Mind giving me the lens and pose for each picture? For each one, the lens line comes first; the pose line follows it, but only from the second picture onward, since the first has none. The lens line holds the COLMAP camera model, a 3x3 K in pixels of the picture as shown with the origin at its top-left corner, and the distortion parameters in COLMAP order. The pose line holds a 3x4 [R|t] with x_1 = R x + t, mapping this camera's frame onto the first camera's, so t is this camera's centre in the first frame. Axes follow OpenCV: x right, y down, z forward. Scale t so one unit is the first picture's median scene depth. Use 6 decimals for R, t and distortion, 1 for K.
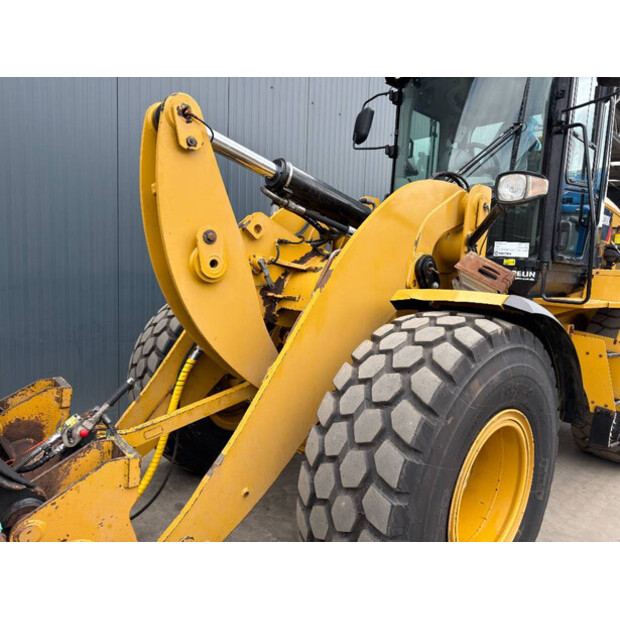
lens RADIAL K [[440.8, 0, 310.0], [0, 440.8, 310.0], [0, 0, 1]] dist [-0.004172, -0.004152]
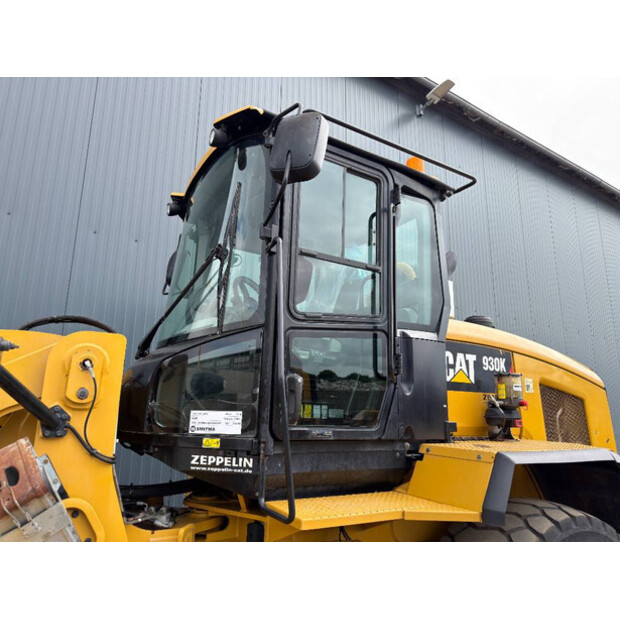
lens RADIAL K [[436.5, 0, 310.0], [0, 436.5, 310.0], [0, 0, 1]] dist [0.035418, -0.039442]
pose [[0.981070, -0.063989, -0.182776, 0.915762], [0.002119, 0.947322, -0.320277, -0.110489], [0.193642, 0.313827, 0.929524, 0.471549]]
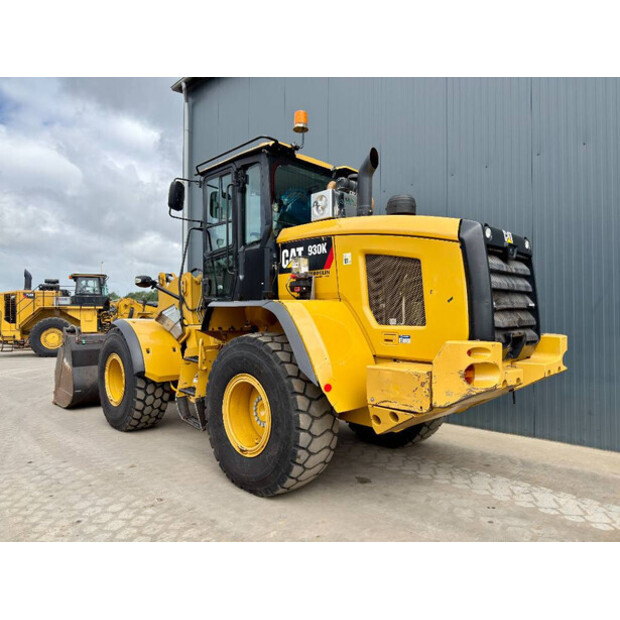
lens RADIAL K [[435.9, 0, 310.0], [0, 435.9, 310.0], [0, 0, 1]] dist [0.108240, -0.155142]
pose [[0.049560, -0.066701, -0.996541, 2.853427], [-0.098211, 0.992607, -0.071322, -0.003188], [0.993931, 0.101406, 0.042643, 1.684875]]
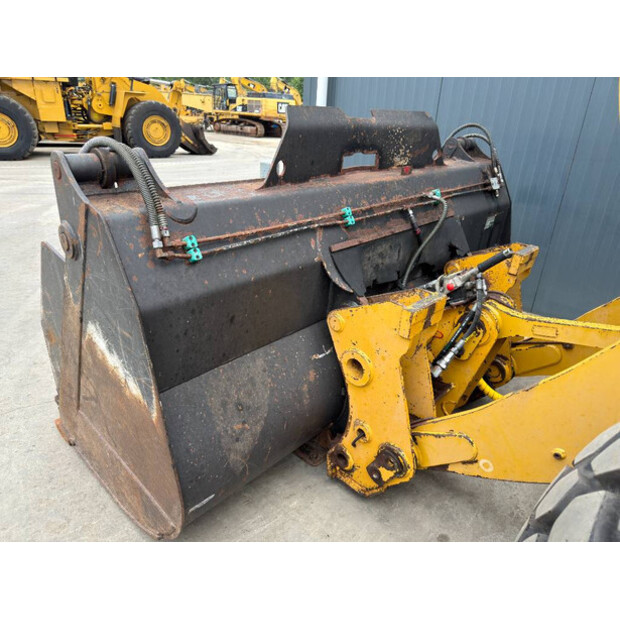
lens RADIAL K [[436.5, 0, 310.0], [0, 436.5, 310.0], [0, 0, 1]] dist [0.035418, -0.039442]
pose [[0.102618, 0.370526, -0.923136, 0.279762], [-0.136161, 0.924532, 0.355950, 0.013692], [0.985358, 0.089168, 0.145325, 0.378877]]
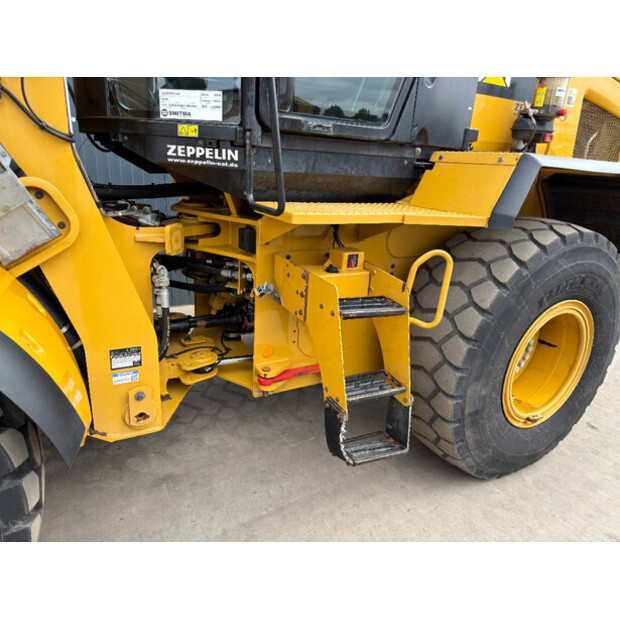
lens RADIAL K [[436.5, 0, 310.0], [0, 436.5, 310.0], [0, 0, 1]] dist [0.035418, -0.039442]
pose [[0.979603, 0.074407, -0.186659, 0.907435], [-0.032050, 0.974880, 0.220412, -0.022020], [0.198371, -0.209934, 0.957380, 0.590458]]
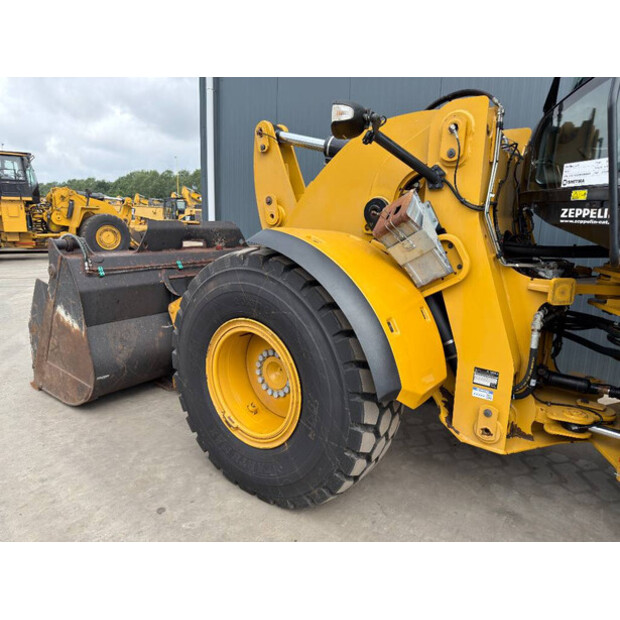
lens RADIAL K [[436.5, 0, 310.0], [0, 436.5, 310.0], [0, 0, 1]] dist [0.035418, -0.039442]
pose [[0.205759, 0.156122, -0.966069, 1.250957], [-0.109749, 0.984646, 0.135749, 0.007641], [0.972429, 0.078093, 0.219734, 0.655013]]
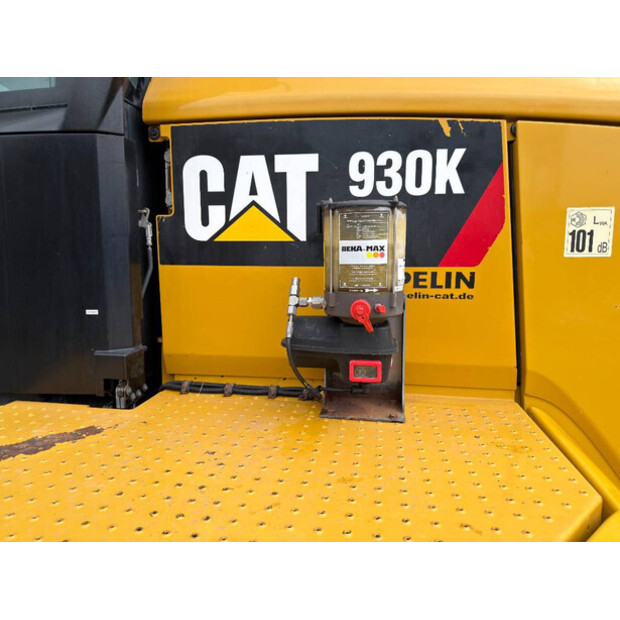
lens RADIAL K [[450.1, 0, 310.0], [0, 450.1, 310.0], [0, 0, 1]] dist [0.023494, -0.038571]
pose [[0.631836, 0.049170, -0.773541, 1.444487], [-0.048846, 0.998528, 0.023573, -0.245747], [0.773561, 0.022890, 0.633308, 1.450631]]
